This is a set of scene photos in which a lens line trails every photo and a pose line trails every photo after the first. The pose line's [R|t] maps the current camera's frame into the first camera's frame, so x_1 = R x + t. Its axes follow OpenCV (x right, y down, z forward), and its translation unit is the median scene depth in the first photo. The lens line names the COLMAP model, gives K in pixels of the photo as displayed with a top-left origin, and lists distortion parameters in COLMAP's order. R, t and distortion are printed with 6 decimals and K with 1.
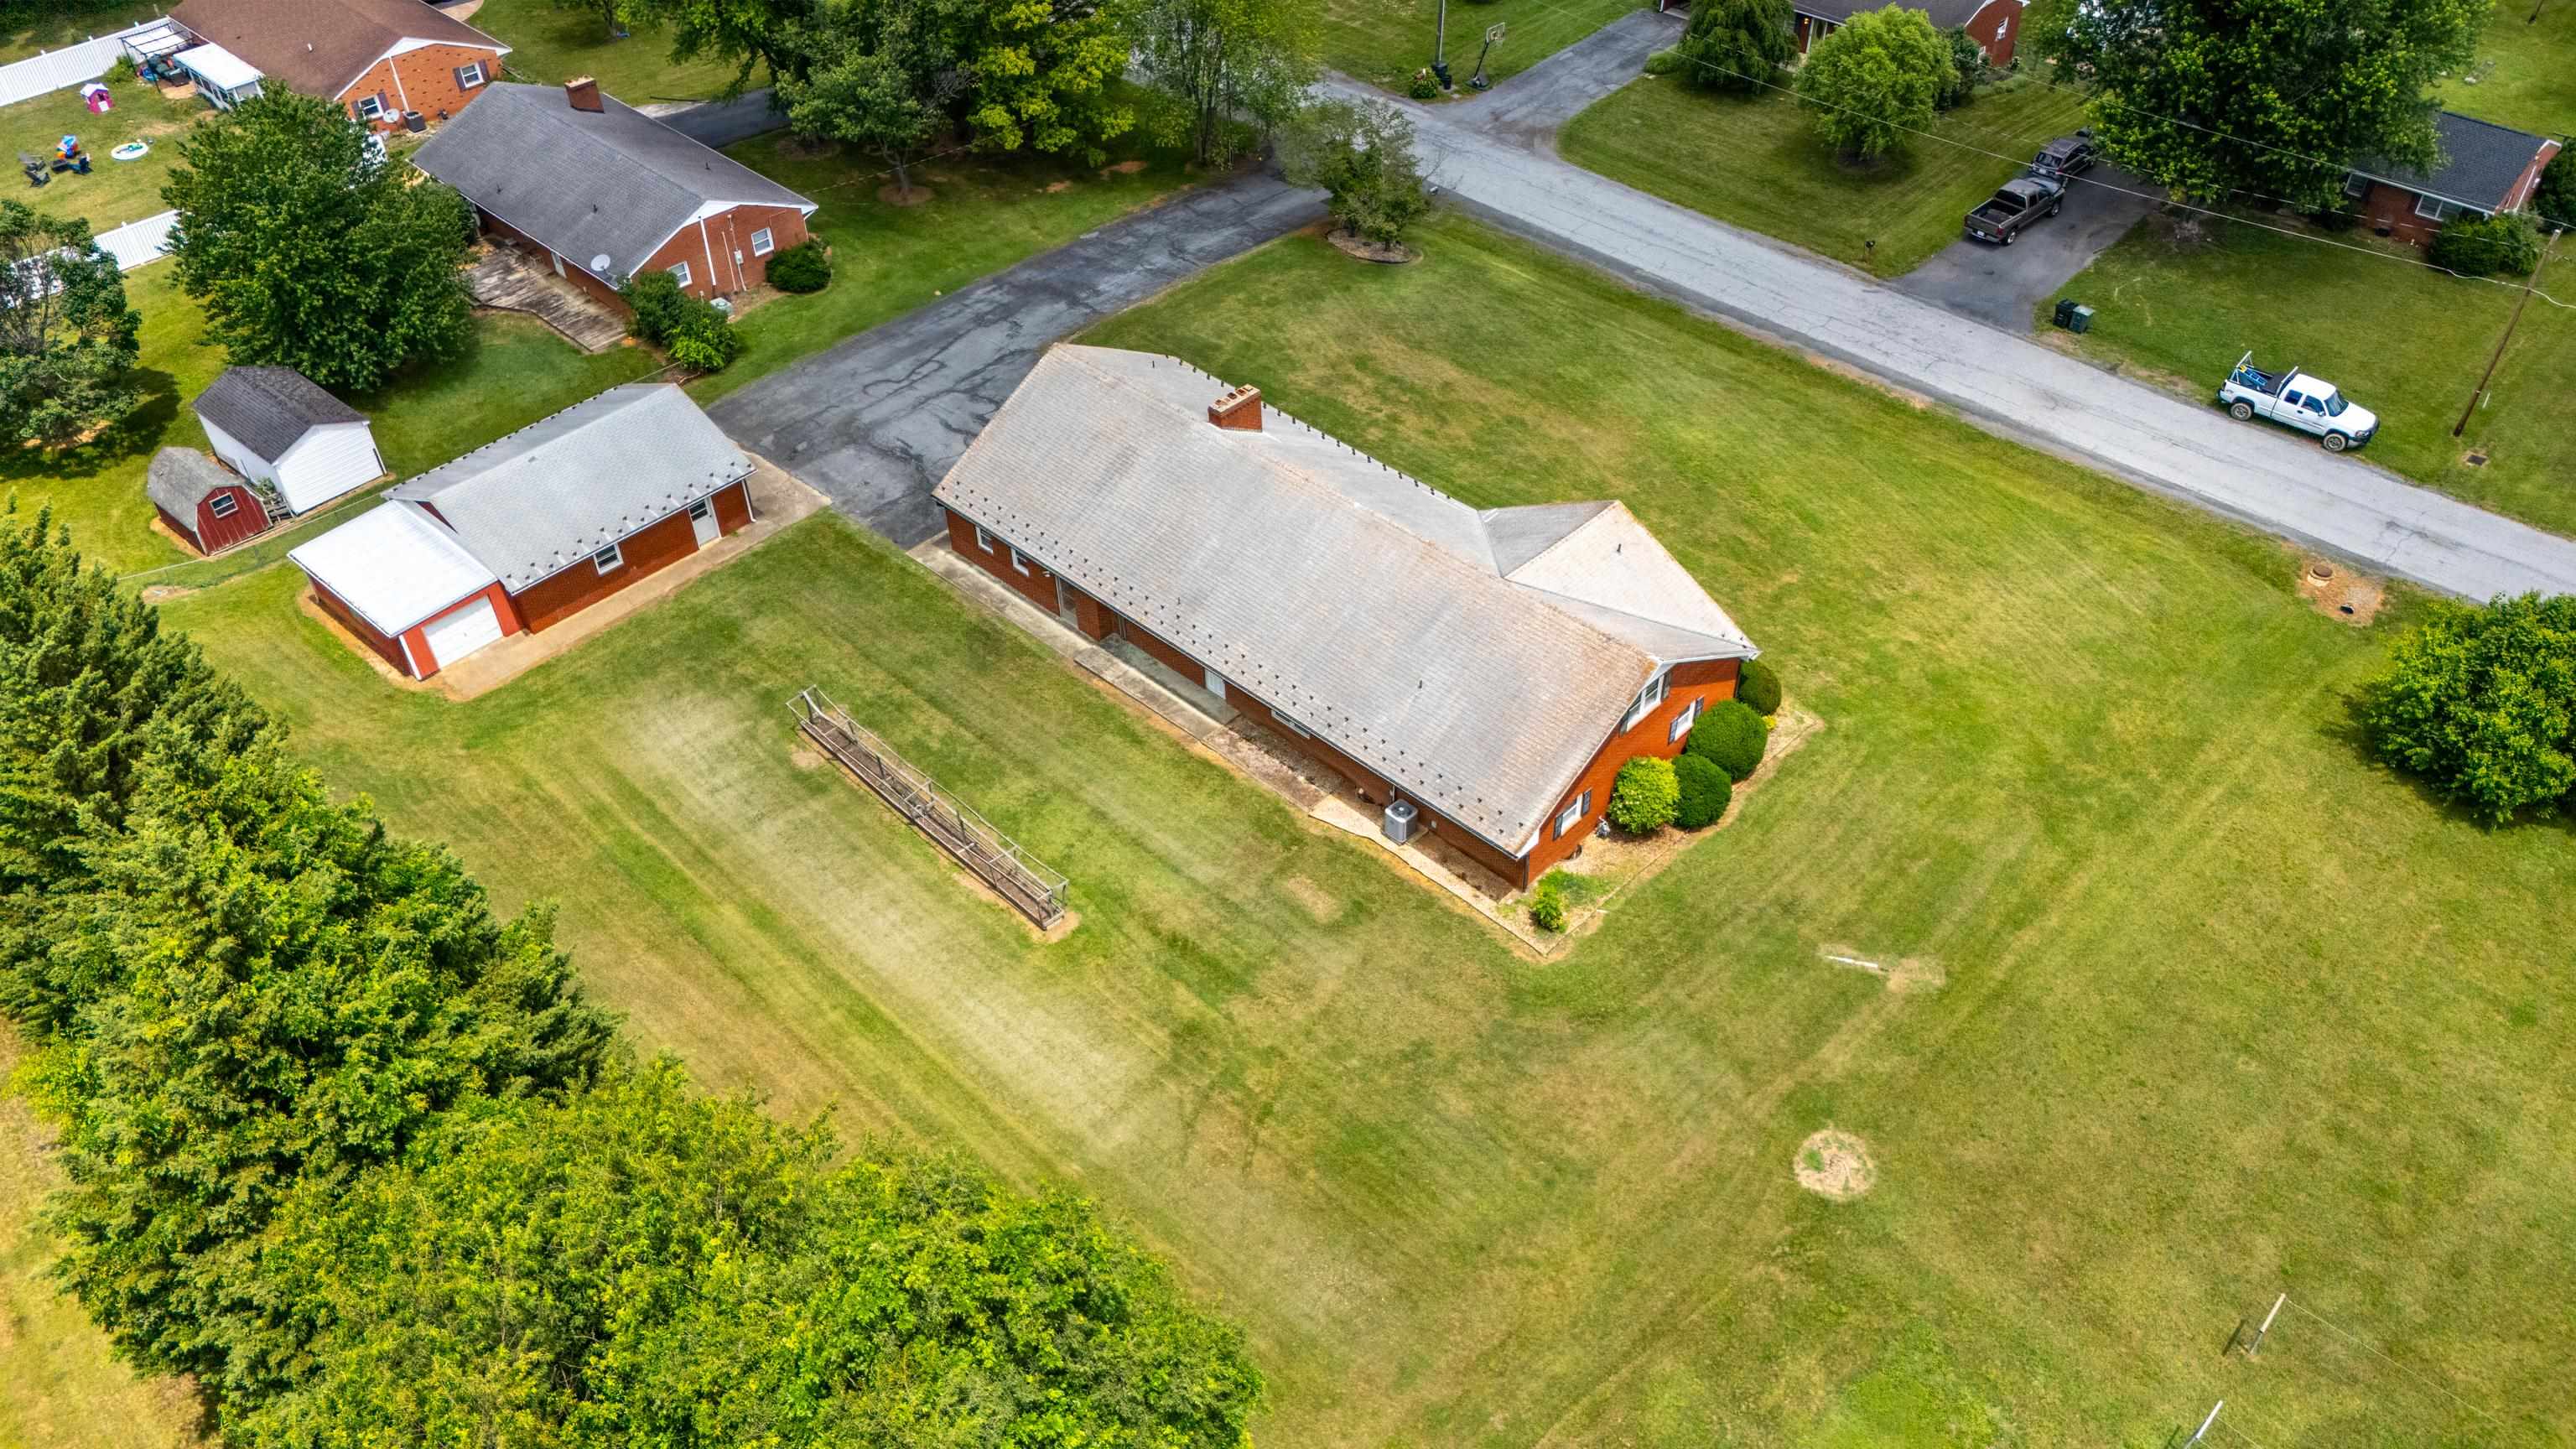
lens RADIAL K [[1896.9, 0, 1288.0], [0, 1896.9, 724.5], [0, 0, 1]] dist [0.080147, -0.072081]
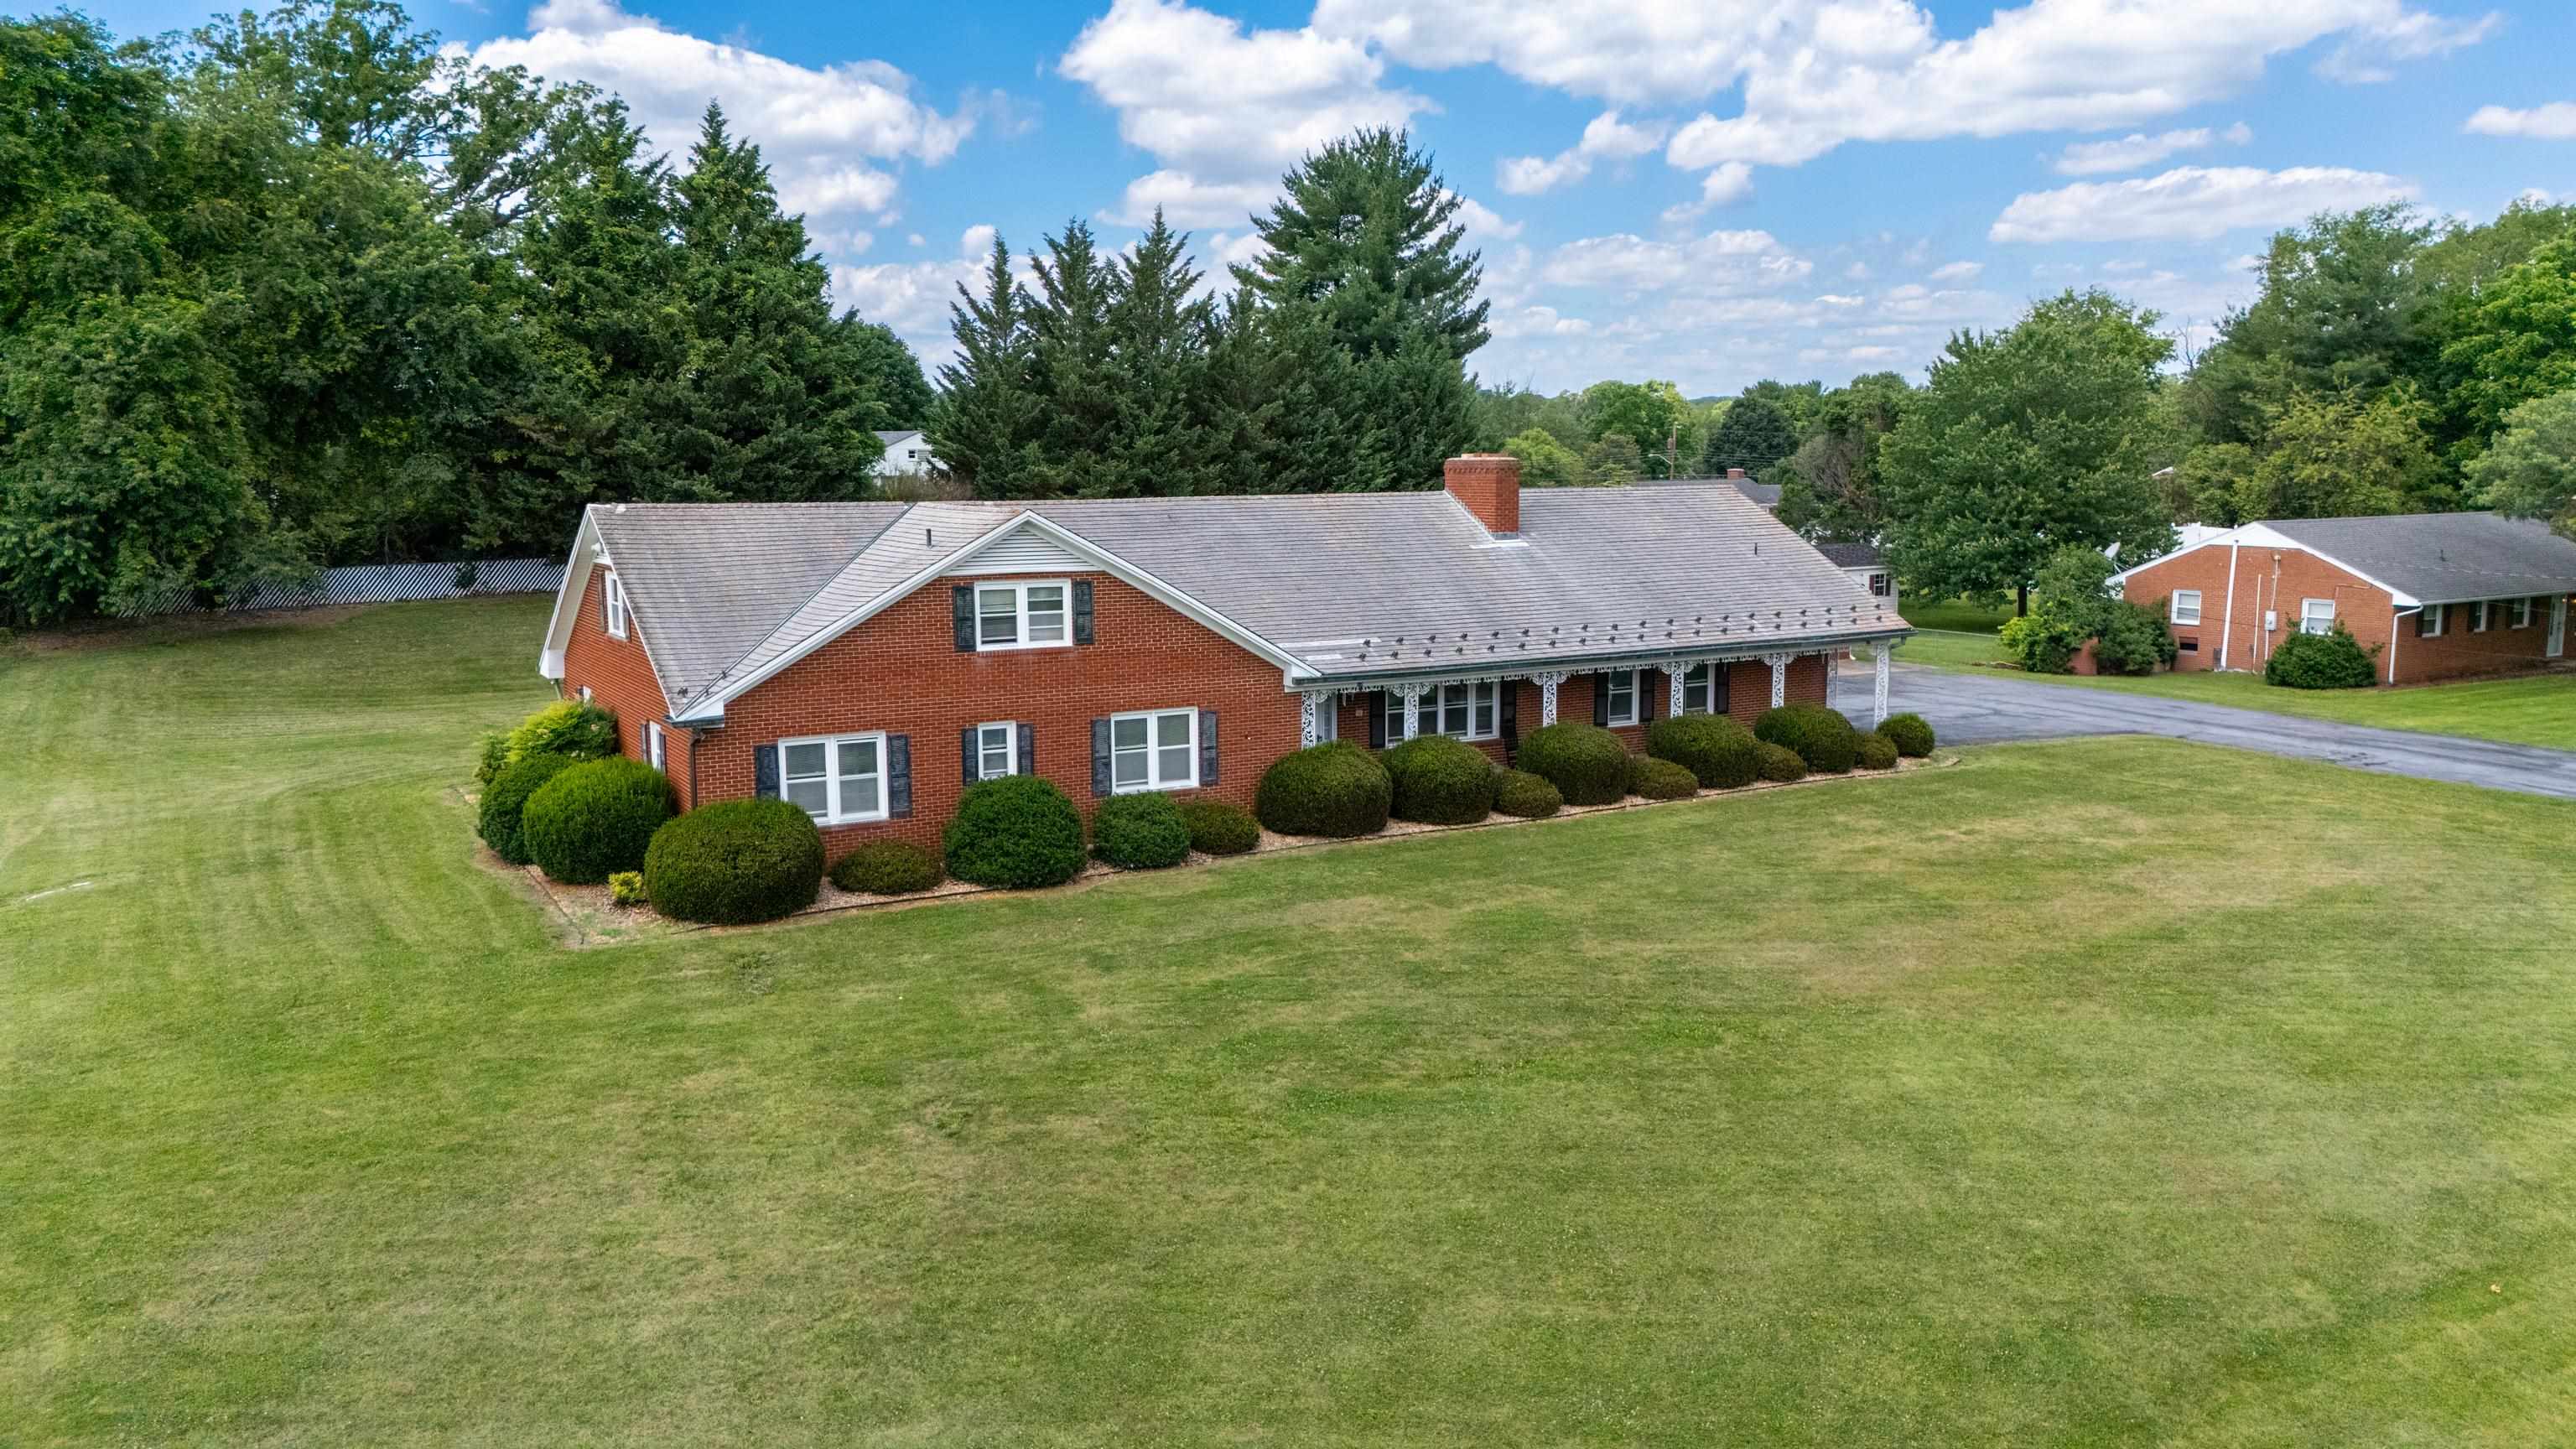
lens RADIAL K [[1889.8, 0, 1290.1], [0, 1889.8, 734.1], [0, 0, 1]] dist [0.072915, -0.078633]
pose [[-0.270770, 0.156737, -0.949798, 0.563853], [-0.631010, 0.716222, 0.298081, -0.234838], [0.726987, 0.680043, -0.095029, 0.997204]]
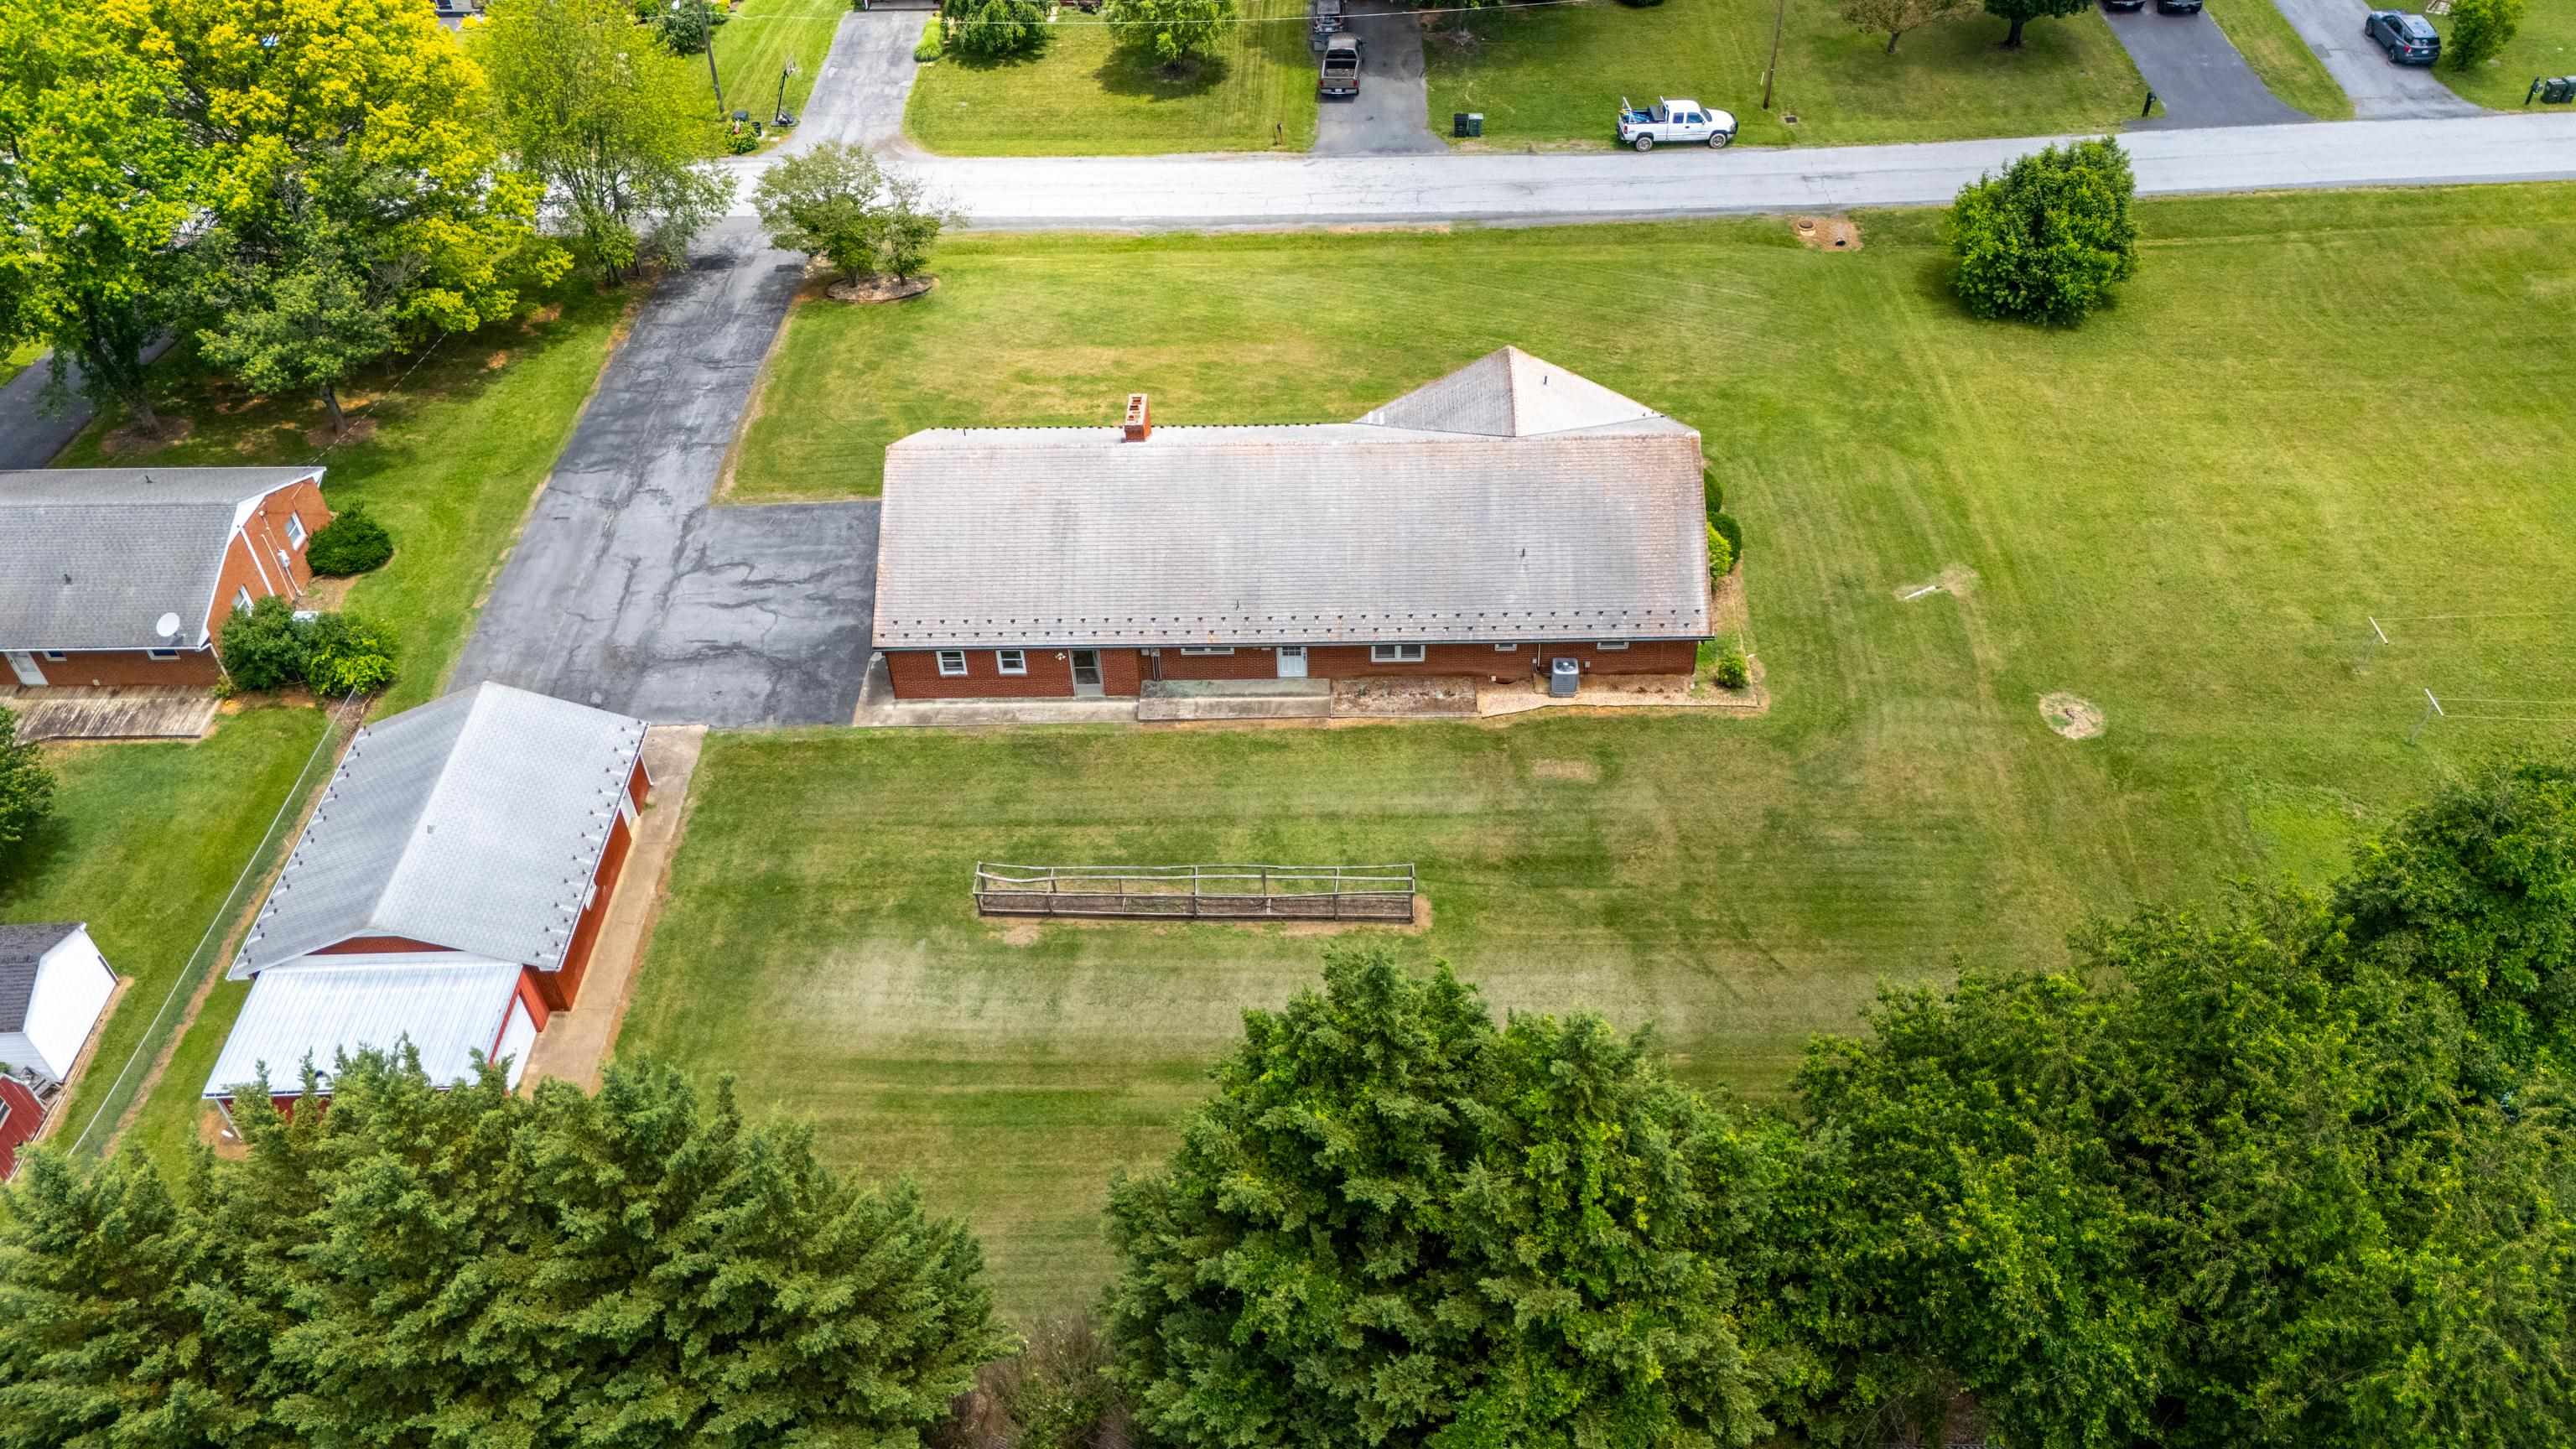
lens RADIAL K [[1889.8, 0, 1290.1], [0, 1889.8, 734.1], [0, 0, 1]] dist [0.072915, -0.078633]
pose [[0.732954, -0.462609, 0.498770, -0.490183], [0.464545, 0.875983, 0.129815, -0.106301], [-0.496967, 0.136552, 0.856958, 0.142582]]
